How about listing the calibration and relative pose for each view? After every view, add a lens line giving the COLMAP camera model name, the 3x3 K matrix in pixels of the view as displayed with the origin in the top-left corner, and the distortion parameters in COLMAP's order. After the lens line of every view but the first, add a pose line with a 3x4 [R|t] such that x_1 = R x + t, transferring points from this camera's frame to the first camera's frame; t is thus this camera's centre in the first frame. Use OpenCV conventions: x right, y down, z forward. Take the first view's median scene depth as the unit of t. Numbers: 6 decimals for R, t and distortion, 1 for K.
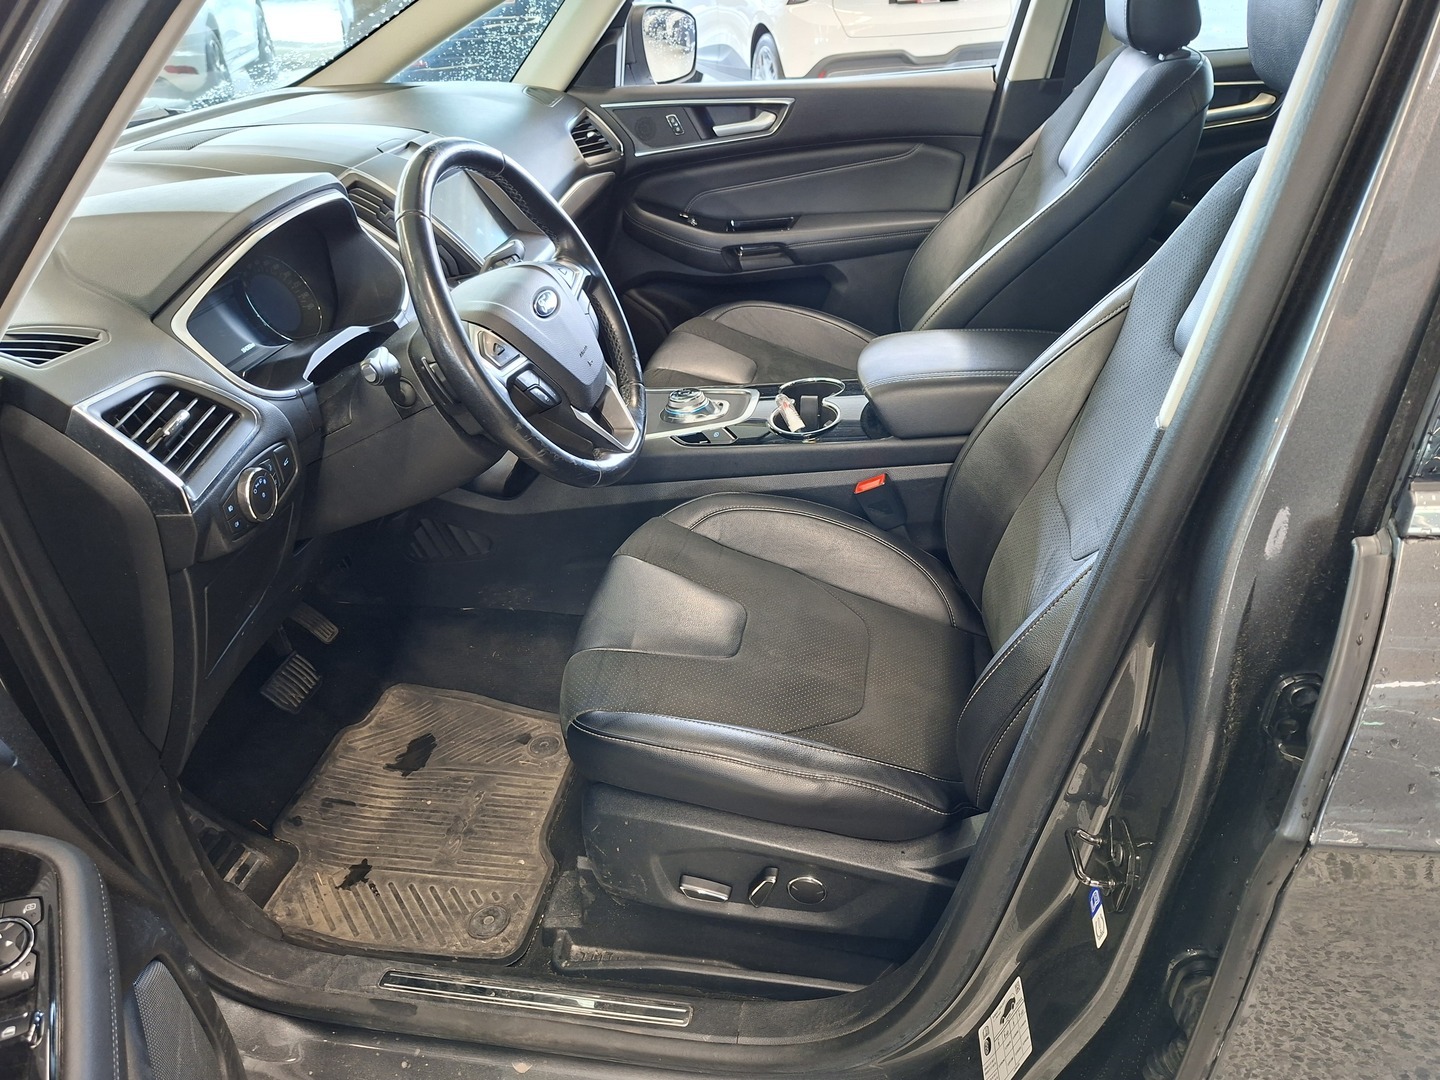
lens RADIAL K [[1067.2, 0, 726.2], [0, 1067.2, 541.5], [0, 0, 1]] dist [0.046516, -0.040896]
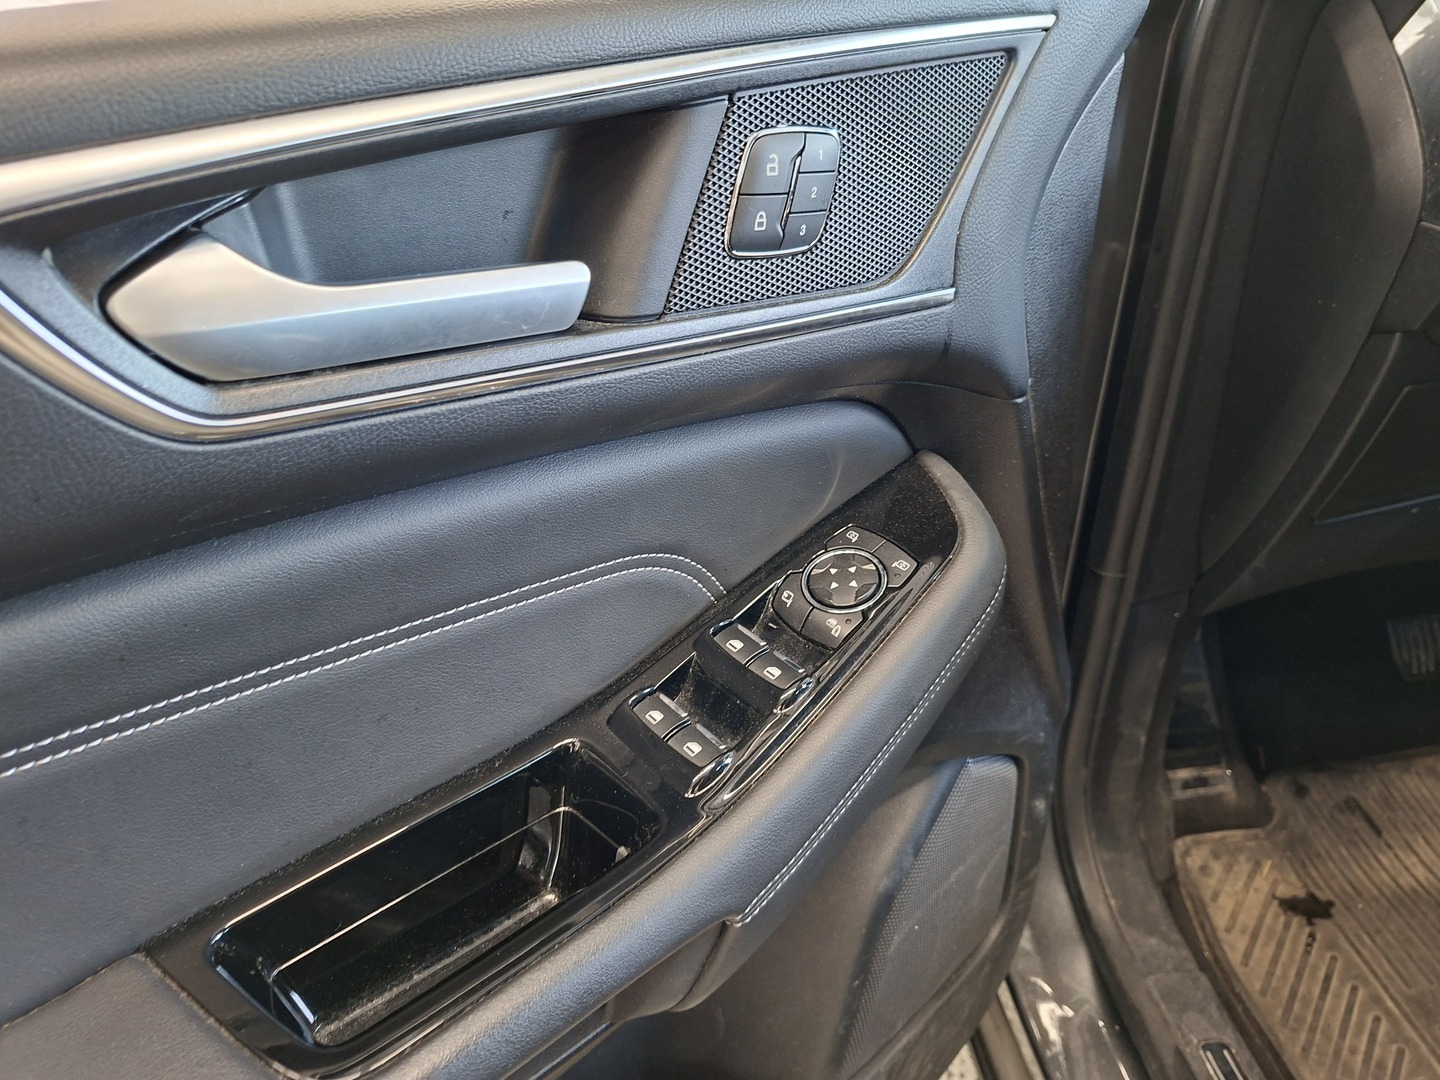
lens RADIAL K [[1067.2, 0, 726.2], [0, 1067.2, 541.5], [0, 0, 1]] dist [0.046516, -0.040896]
pose [[0.329076, 0.553533, -0.765056, -0.069364], [-0.491201, 0.792284, 0.361951, 0.059229], [0.806493, 0.256687, 0.532618, 0.282807]]
